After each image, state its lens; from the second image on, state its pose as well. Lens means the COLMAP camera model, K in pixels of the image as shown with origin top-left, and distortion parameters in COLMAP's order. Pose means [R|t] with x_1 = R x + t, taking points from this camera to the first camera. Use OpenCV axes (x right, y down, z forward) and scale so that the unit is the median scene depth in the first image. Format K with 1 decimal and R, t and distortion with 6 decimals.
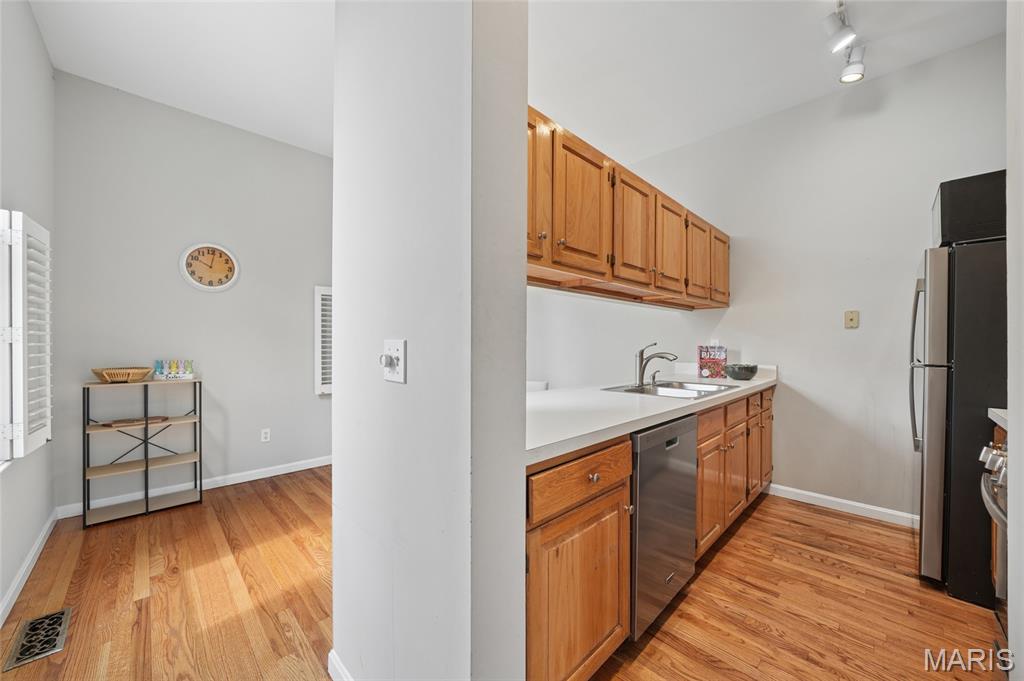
lens RADIAL K [[378.0, 0, 505.0], [0, 378.0, 342.8], [0, 0, 1]] dist [-0.011443, 0.000327]
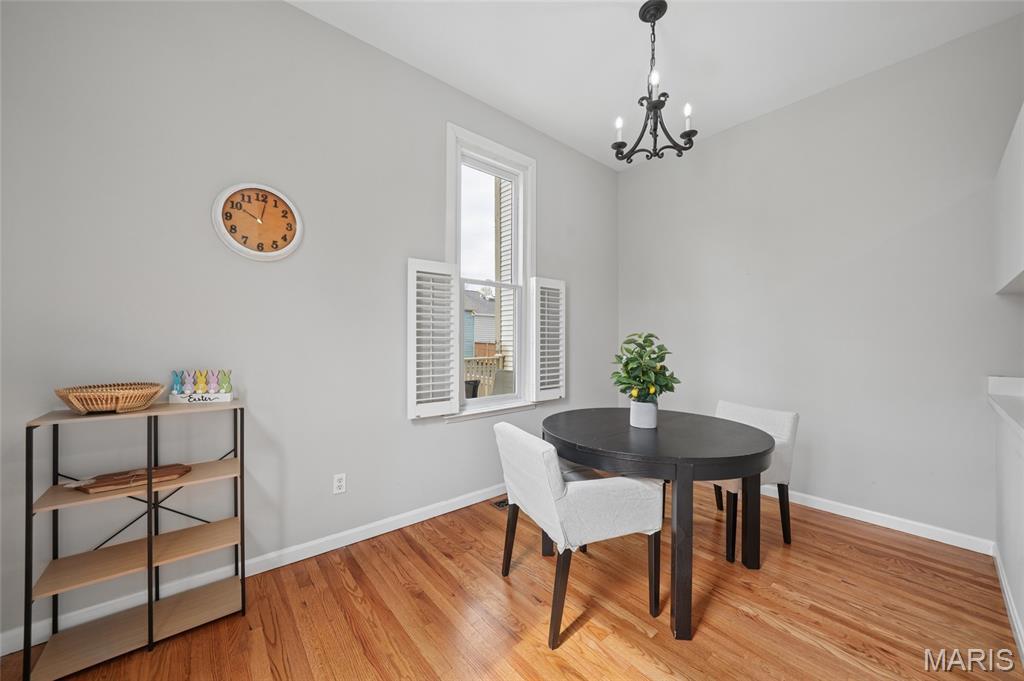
lens RADIAL K [[375.1, 0, 510.2], [0, 375.1, 341.4], [0, 0, 1]] dist [-0.006742, -0.000316]
pose [[0.997150, 0.001589, -0.075434, -0.335175], [-0.001907, 0.999990, -0.004138, 0.000943], [0.075427, 0.004270, 0.997142, 0.427733]]
